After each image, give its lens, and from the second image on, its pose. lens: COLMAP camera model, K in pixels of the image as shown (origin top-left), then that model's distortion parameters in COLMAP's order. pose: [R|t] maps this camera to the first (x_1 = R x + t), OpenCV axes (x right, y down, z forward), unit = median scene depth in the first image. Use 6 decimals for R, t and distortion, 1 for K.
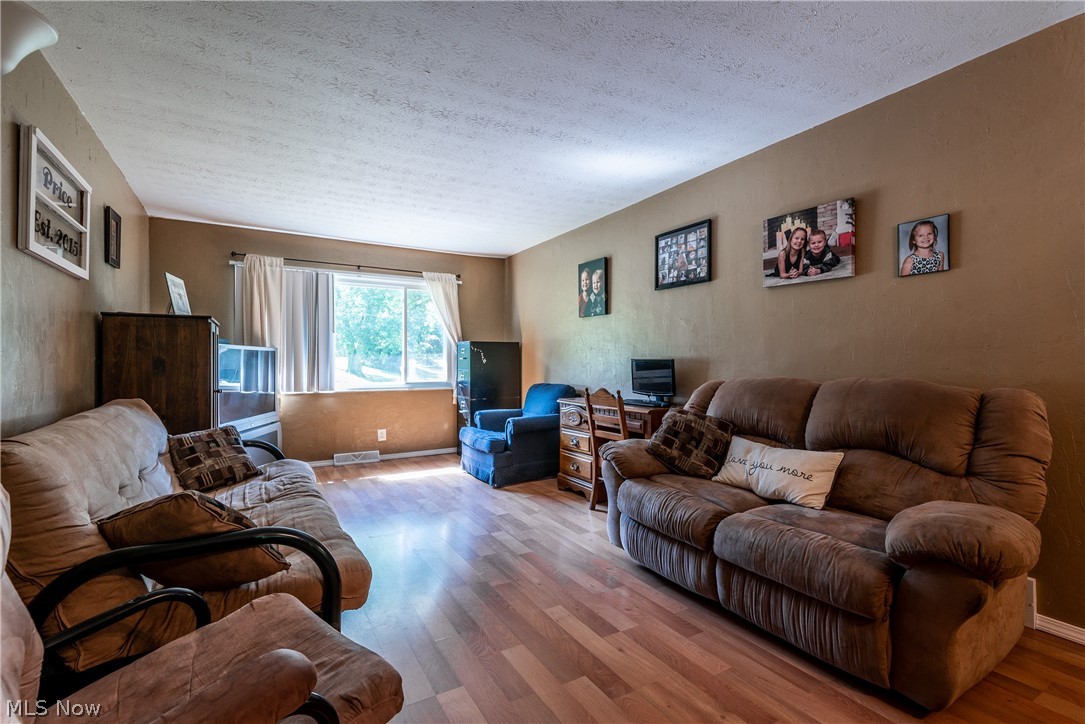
lens RADIAL K [[493.2, 0, 539.4], [0, 493.2, 358.9], [0, 0, 1]] dist [0.002779, -0.003736]
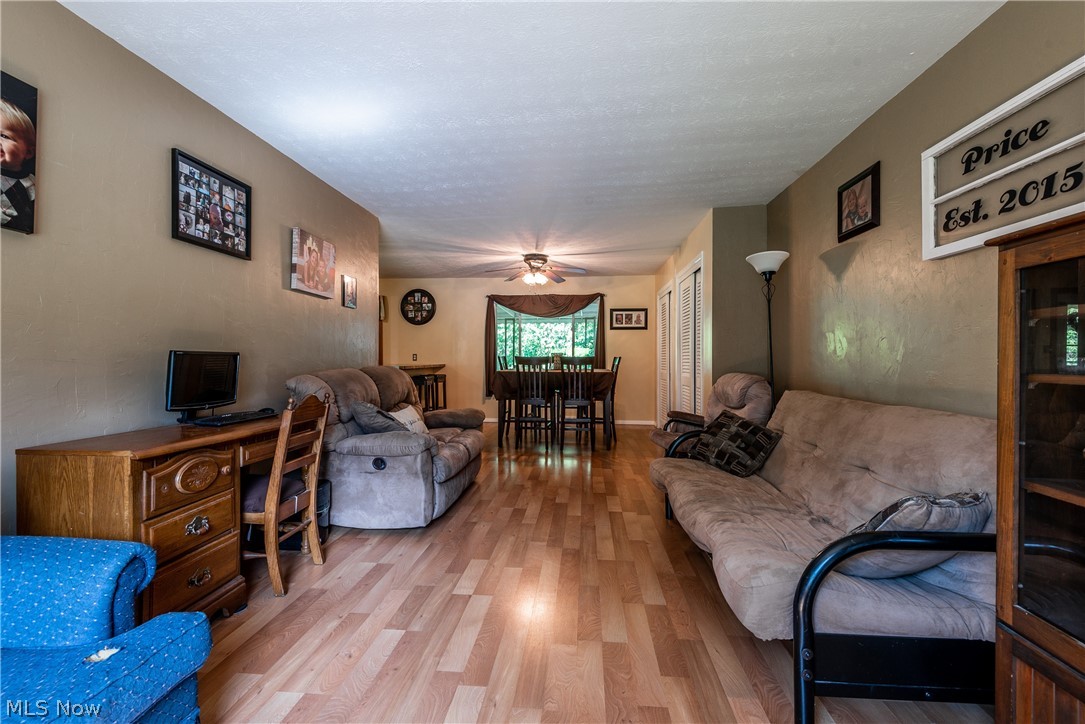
lens RADIAL K [[493.2, 0, 538.5], [0, 493.2, 361.1], [0, 0, 1]] dist [0.002779, -0.003736]
pose [[-0.819291, -0.000333, 0.573378, -0.520627], [-0.001137, 0.999999, -0.001043, 0.013572], [-0.573377, -0.001507, -0.819290, 1.353749]]
